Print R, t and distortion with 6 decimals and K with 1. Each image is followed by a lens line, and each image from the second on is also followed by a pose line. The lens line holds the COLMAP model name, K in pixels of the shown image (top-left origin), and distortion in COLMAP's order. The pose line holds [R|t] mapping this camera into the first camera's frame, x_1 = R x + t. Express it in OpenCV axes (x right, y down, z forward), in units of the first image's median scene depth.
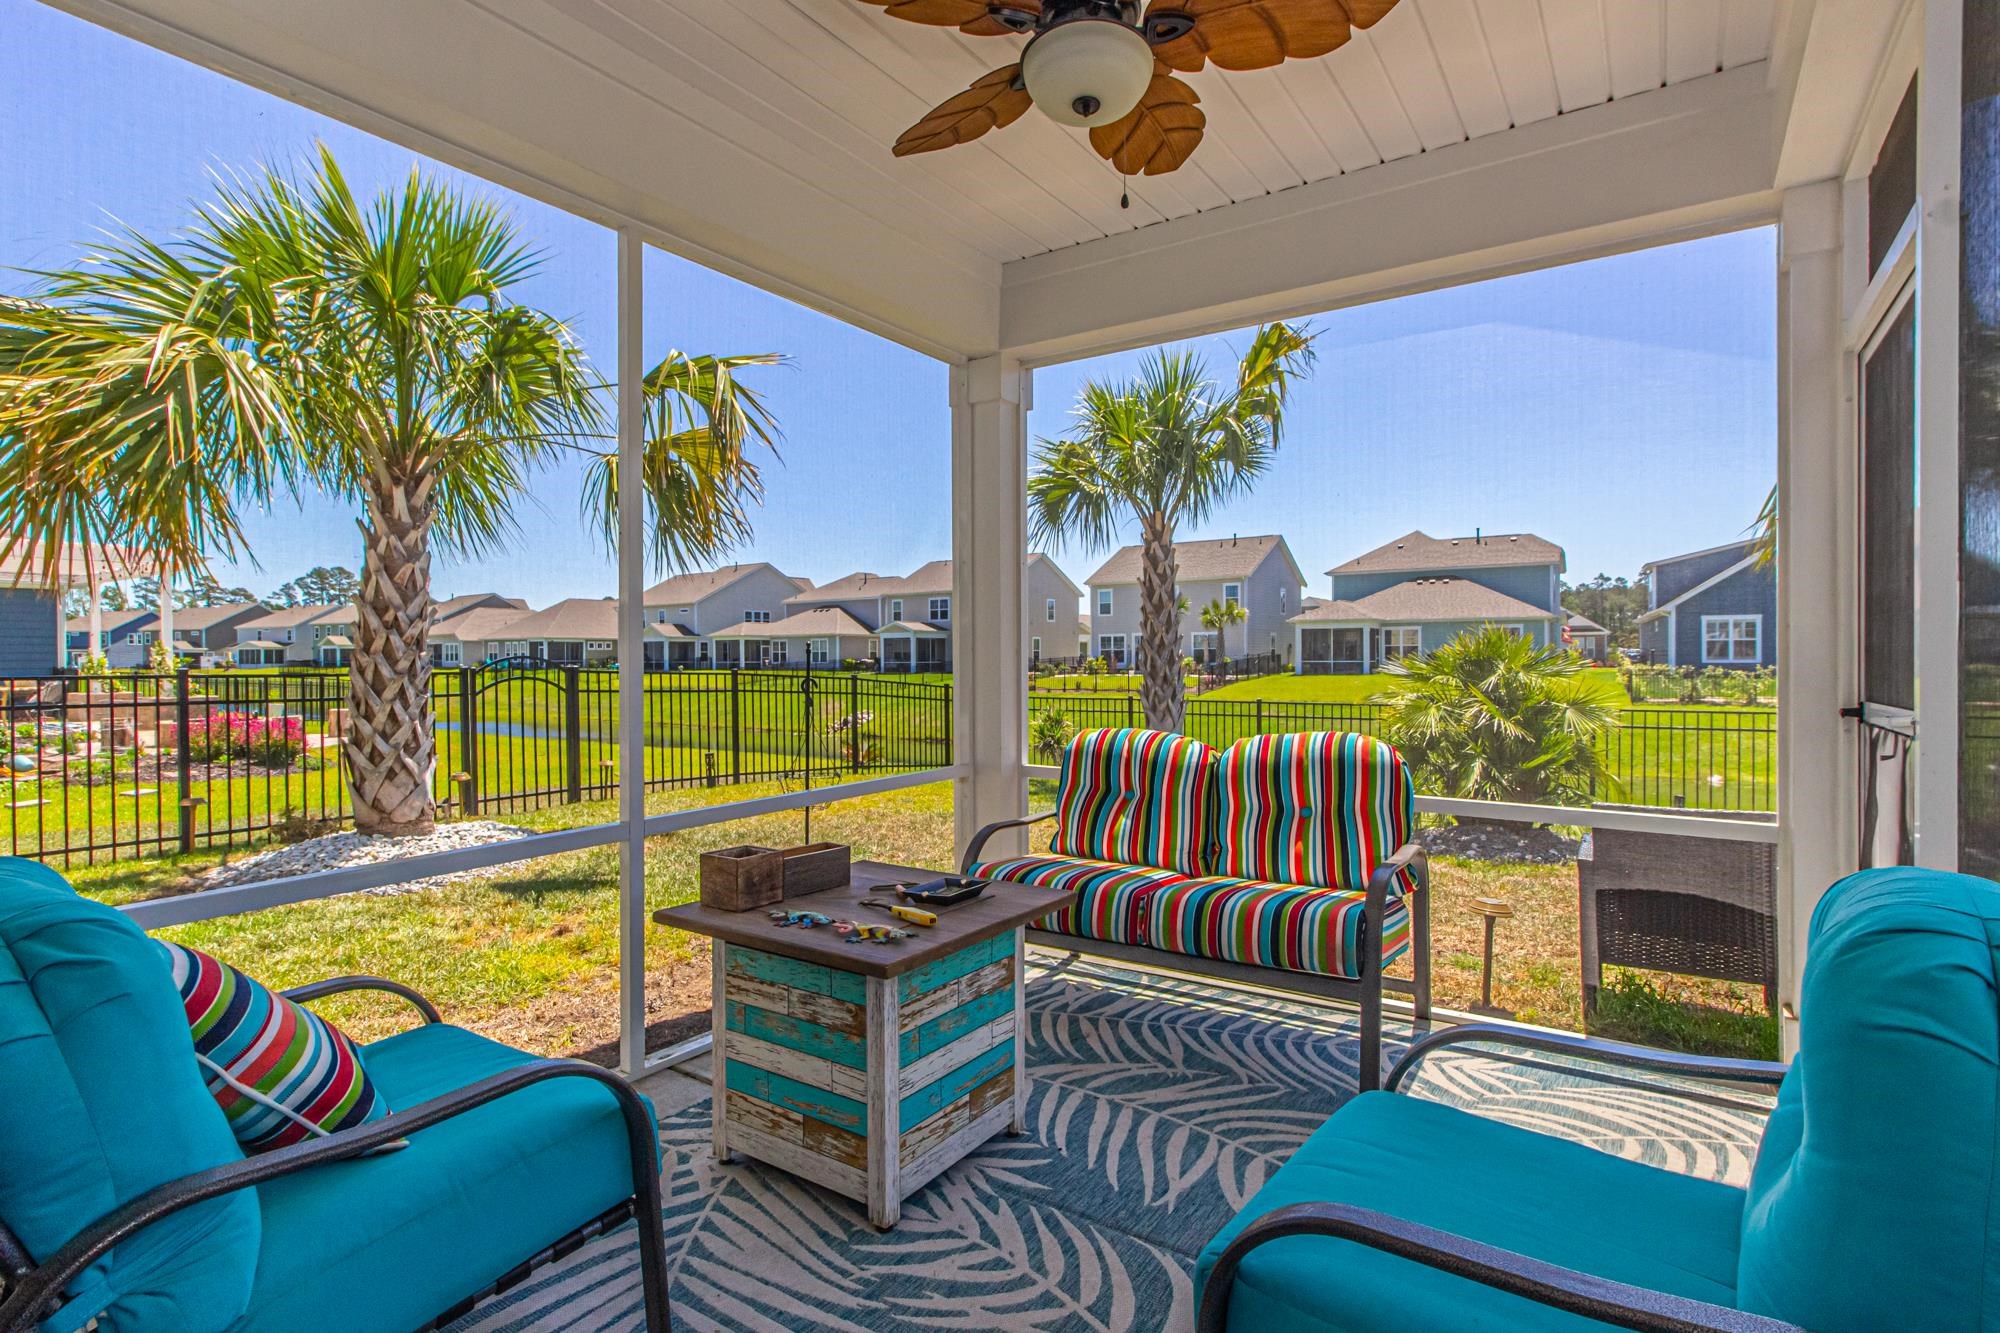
lens RADIAL K [[975.4, 0, 998.8], [0, 975.4, 667.1], [0, 0, 1]] dist [0.002801, 0.000109]
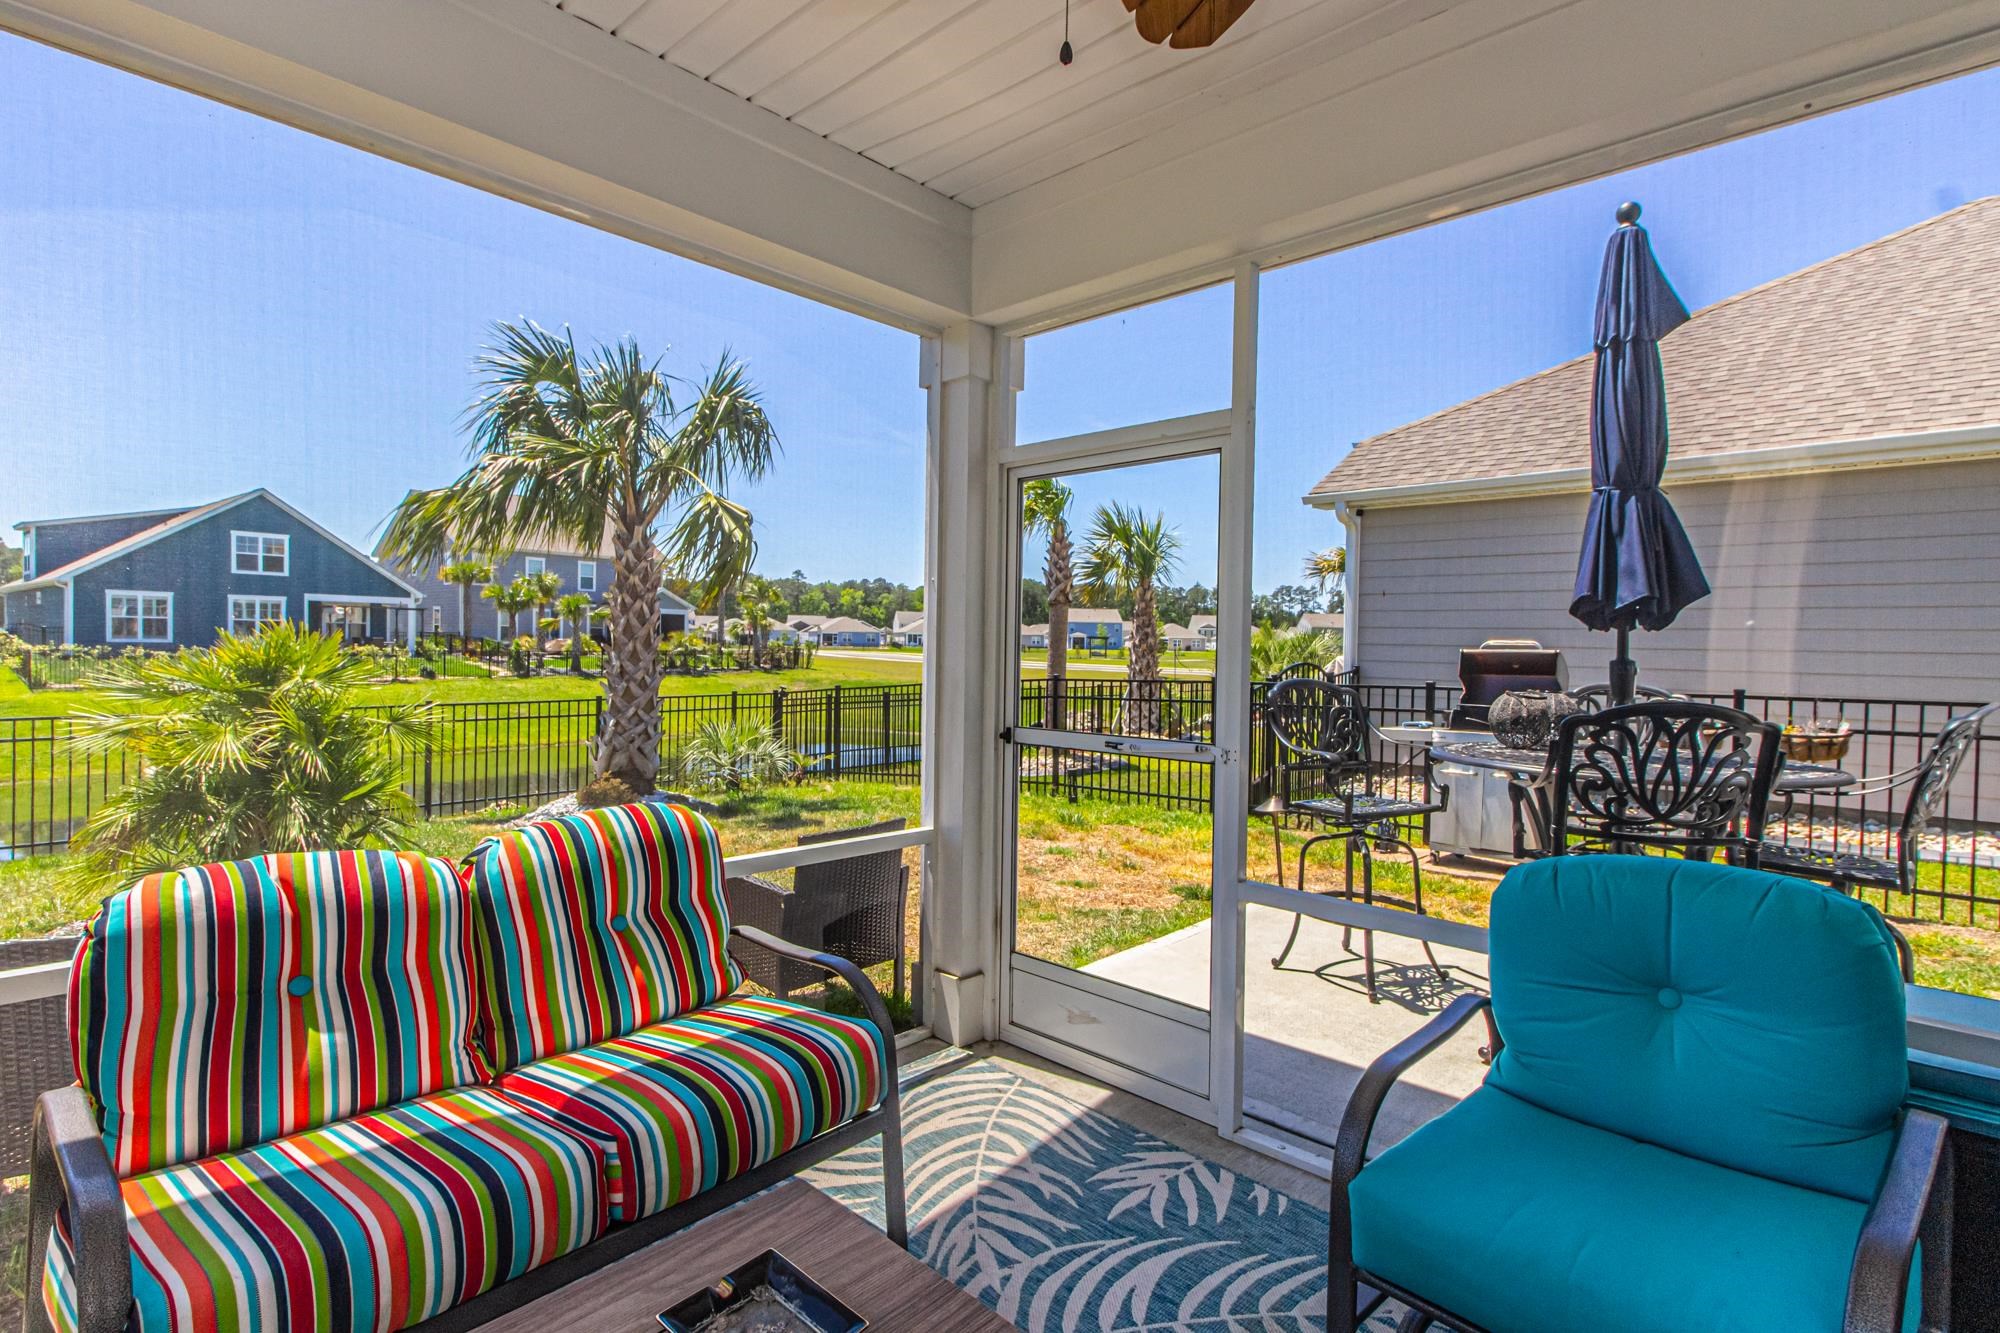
lens RADIAL K [[975.4, 0, 990.4], [0, 975.4, 653.6], [0, 0, 1]] dist [0.002801, 0.000109]
pose [[0.173049, -0.006227, 0.984894, -0.340961], [-0.005171, 0.999960, 0.007231, -0.056447], [-0.984900, -0.006344, 0.173010, 0.604308]]
